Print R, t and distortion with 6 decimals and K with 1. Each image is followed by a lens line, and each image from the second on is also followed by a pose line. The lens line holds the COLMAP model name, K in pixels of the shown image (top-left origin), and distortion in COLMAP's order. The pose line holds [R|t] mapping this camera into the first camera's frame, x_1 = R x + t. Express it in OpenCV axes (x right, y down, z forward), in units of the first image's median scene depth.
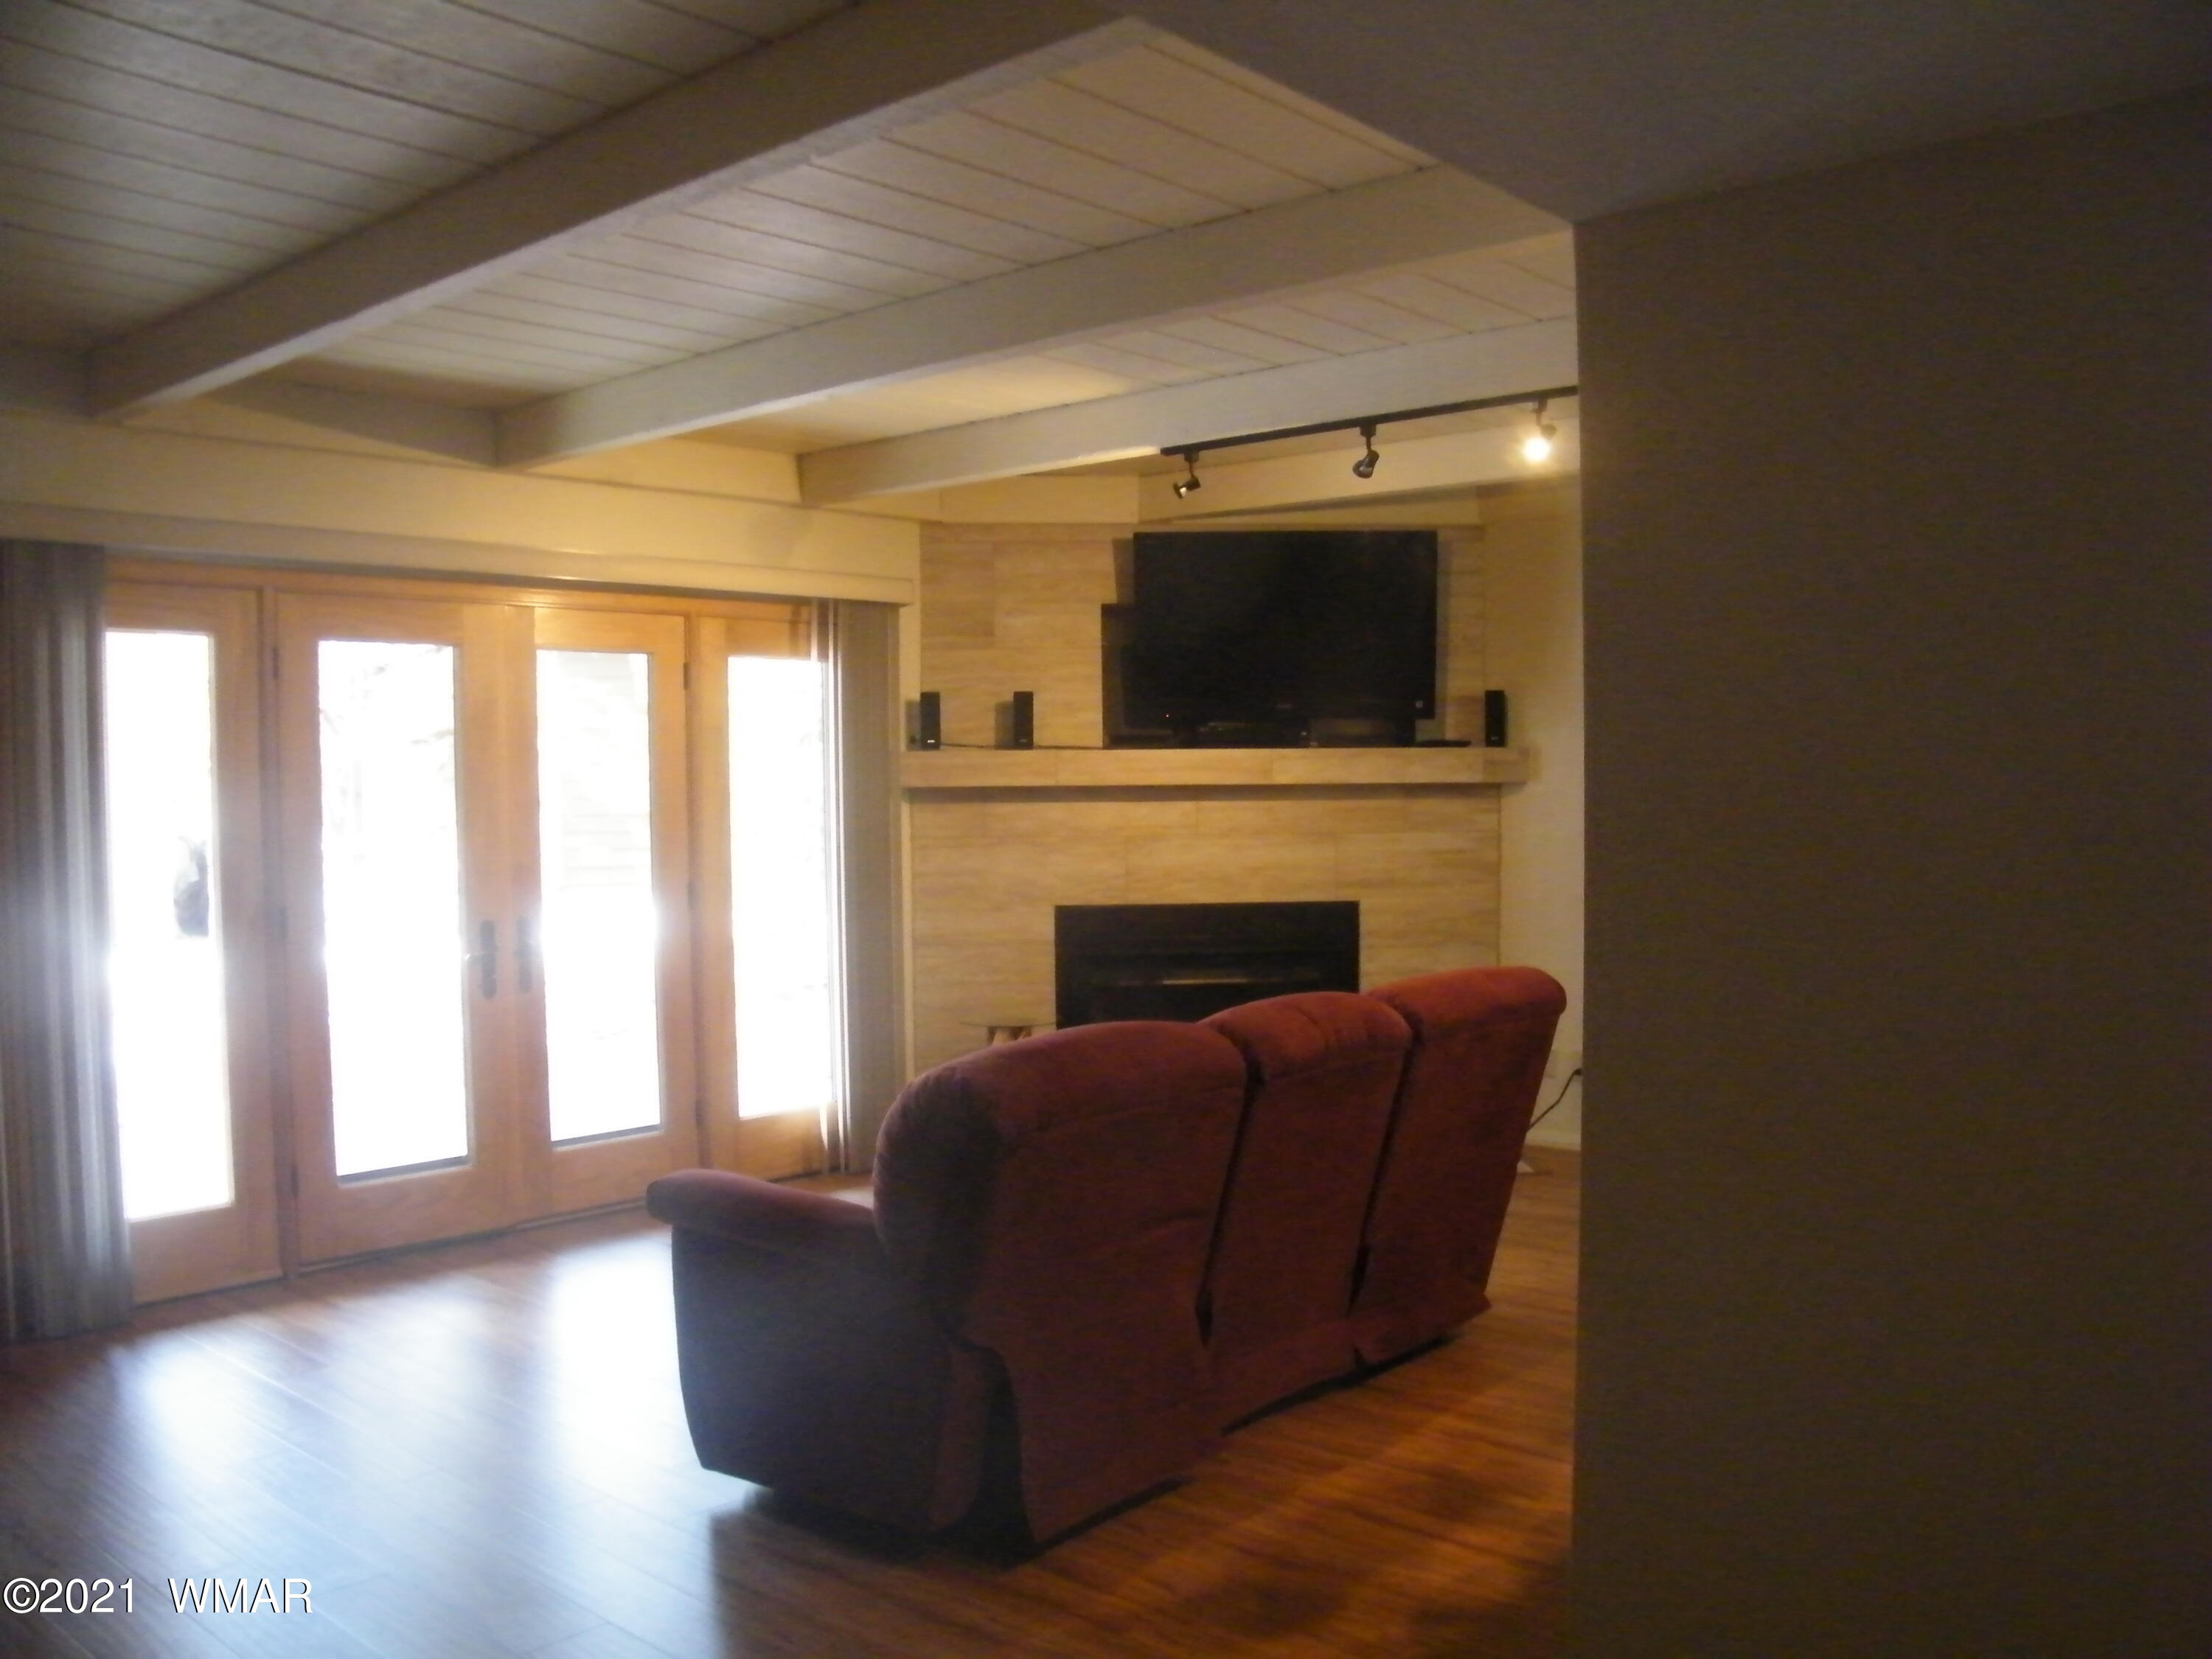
lens RADIAL K [[1897.3, 0, 1111.2], [0, 1897.3, 873.3], [0, 0, 1]] dist [-0.206176, 0.208944]
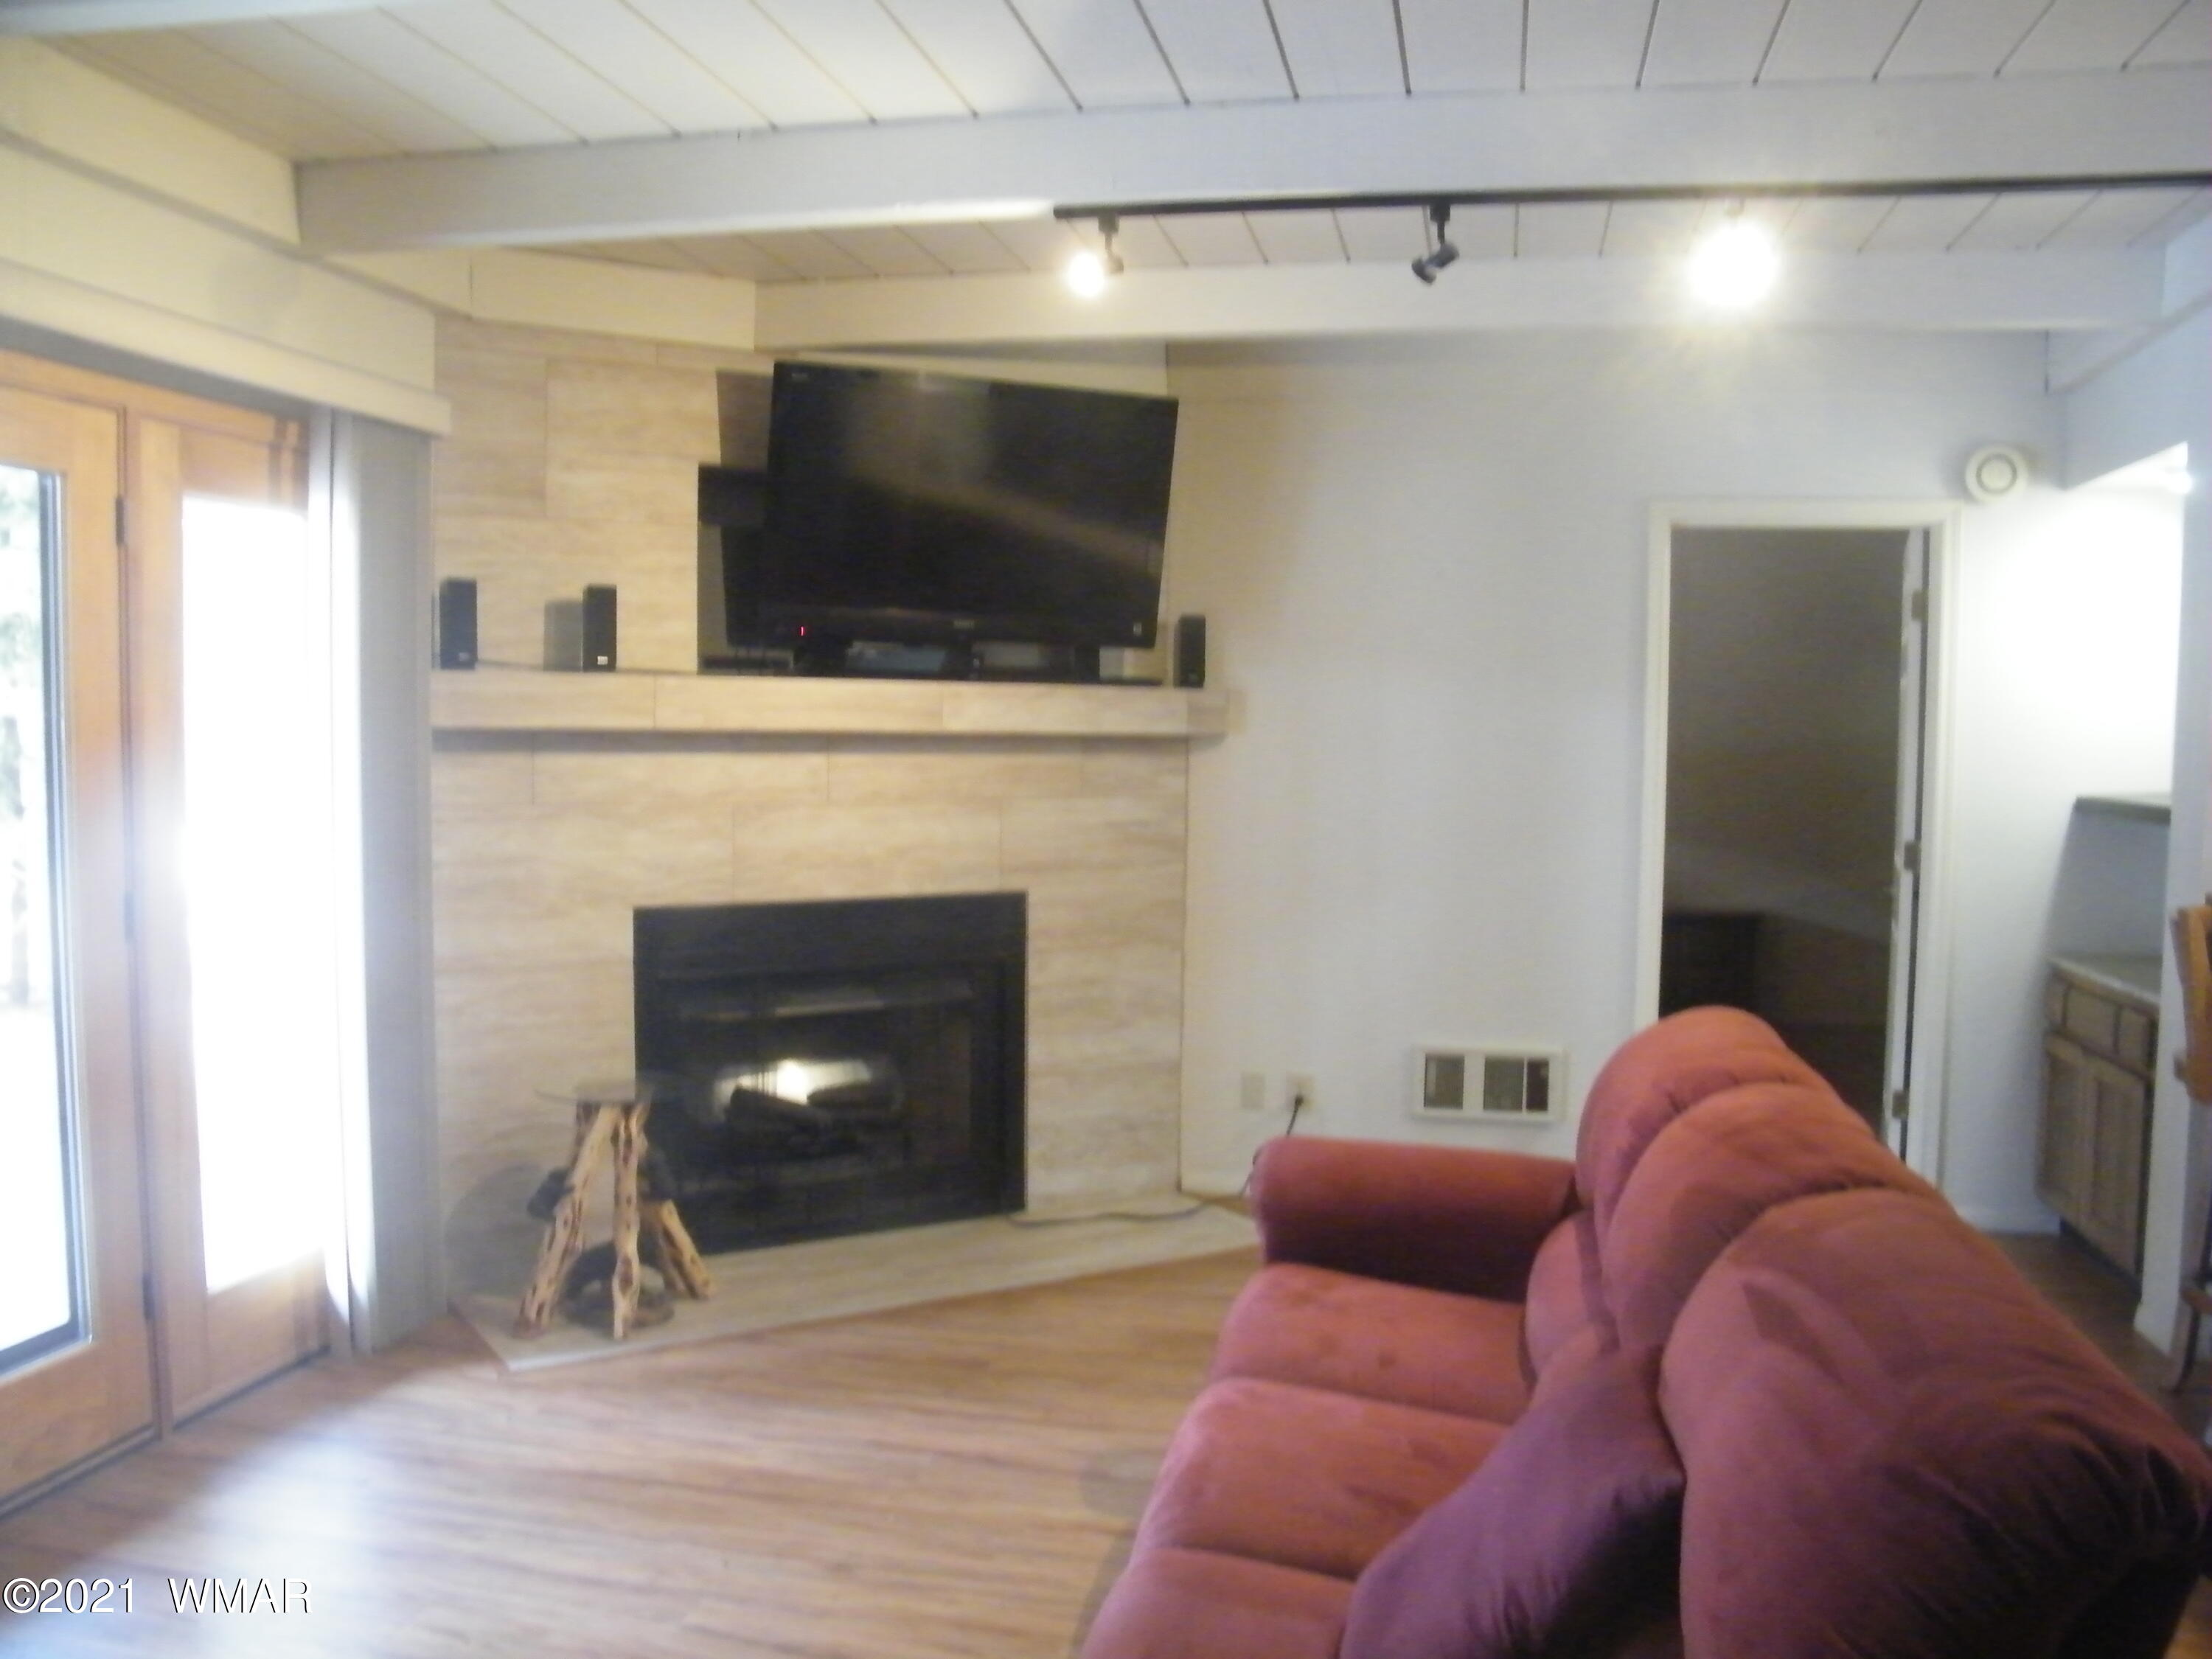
lens RADIAL K [[1897.3, 0, 1111.2], [0, 1897.3, 873.3], [0, 0, 1]] dist [-0.206176, 0.208944]
pose [[0.867356, -0.016138, 0.497427, -0.213702], [0.002944, 0.999623, 0.027297, -0.012661], [-0.497680, -0.022212, 0.867076, 0.341144]]
